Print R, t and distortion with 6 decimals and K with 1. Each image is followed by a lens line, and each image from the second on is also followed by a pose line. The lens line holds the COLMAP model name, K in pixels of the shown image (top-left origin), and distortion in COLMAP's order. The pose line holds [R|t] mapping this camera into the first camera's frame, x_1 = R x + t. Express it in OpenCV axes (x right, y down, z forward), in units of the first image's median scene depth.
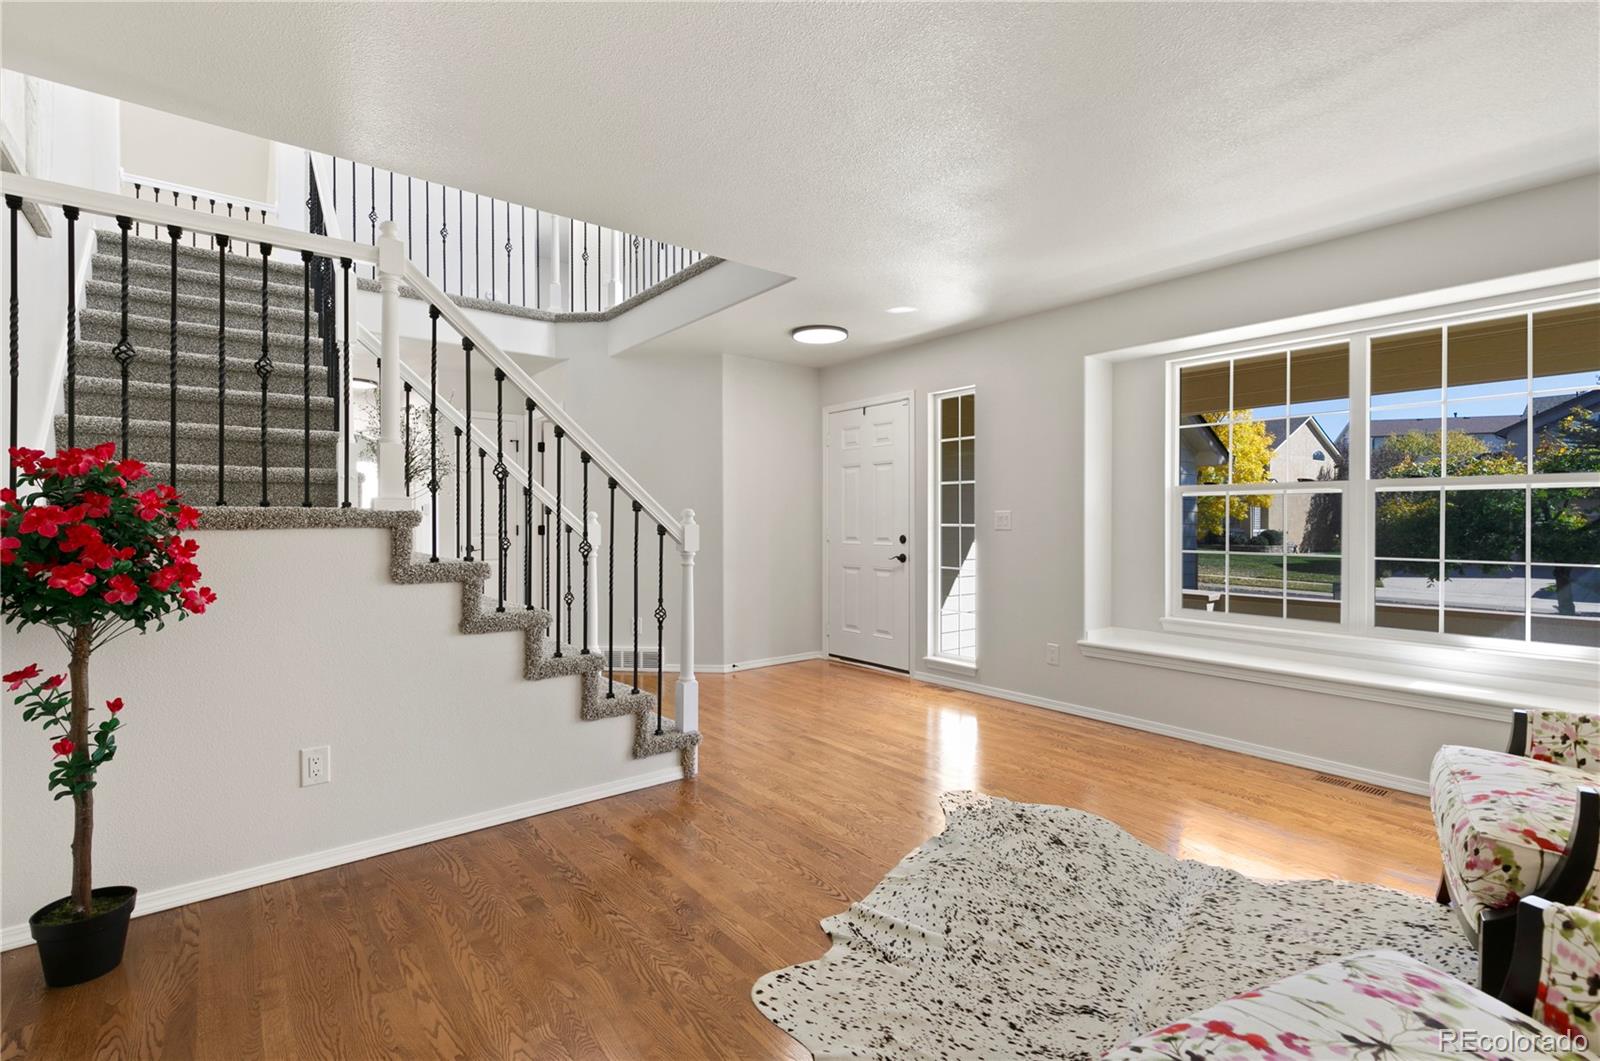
lens RADIAL K [[730.8, 0, 804.3], [0, 730.8, 525.8], [0, 0, 1]] dist [0.003112, -0.000559]
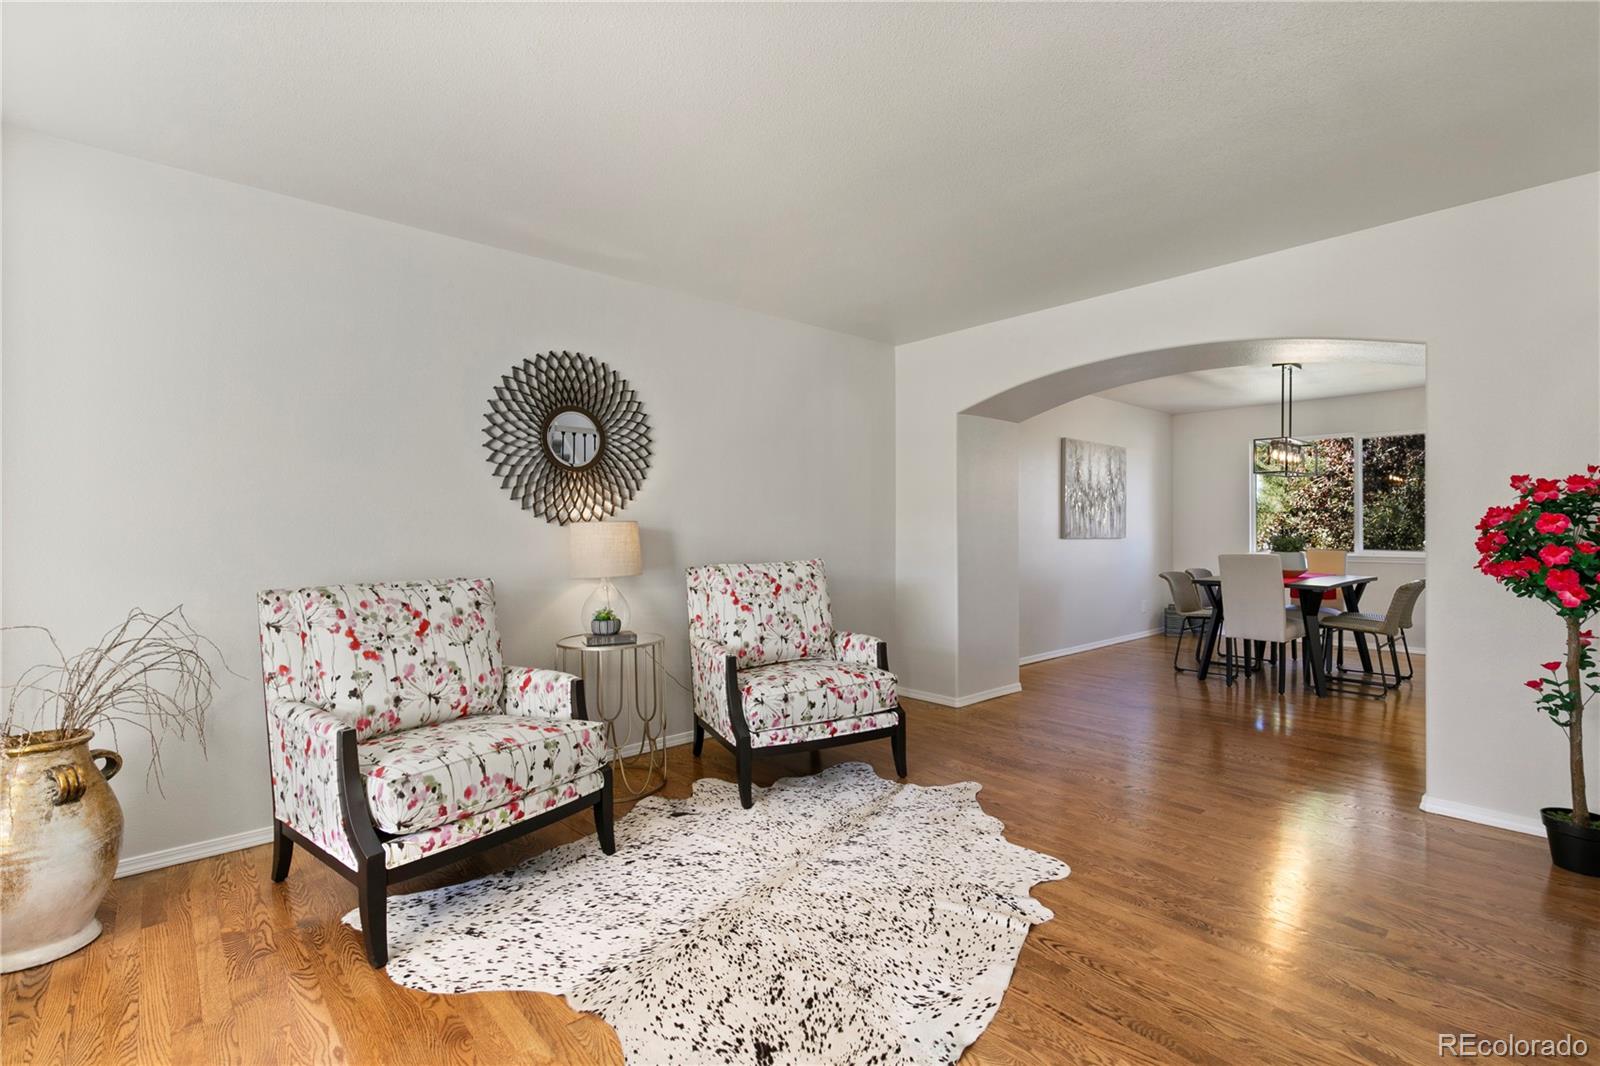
lens RADIAL K [[730.8, 0, 795.9], [0, 730.8, 530.9], [0, 0, 1]] dist [0.003112, -0.000559]
pose [[-0.999047, 0.003106, -0.043525, 0.425985], [0.002827, 0.999975, 0.006470, -0.013631], [0.043544, 0.006341, -0.999031, 1.993384]]
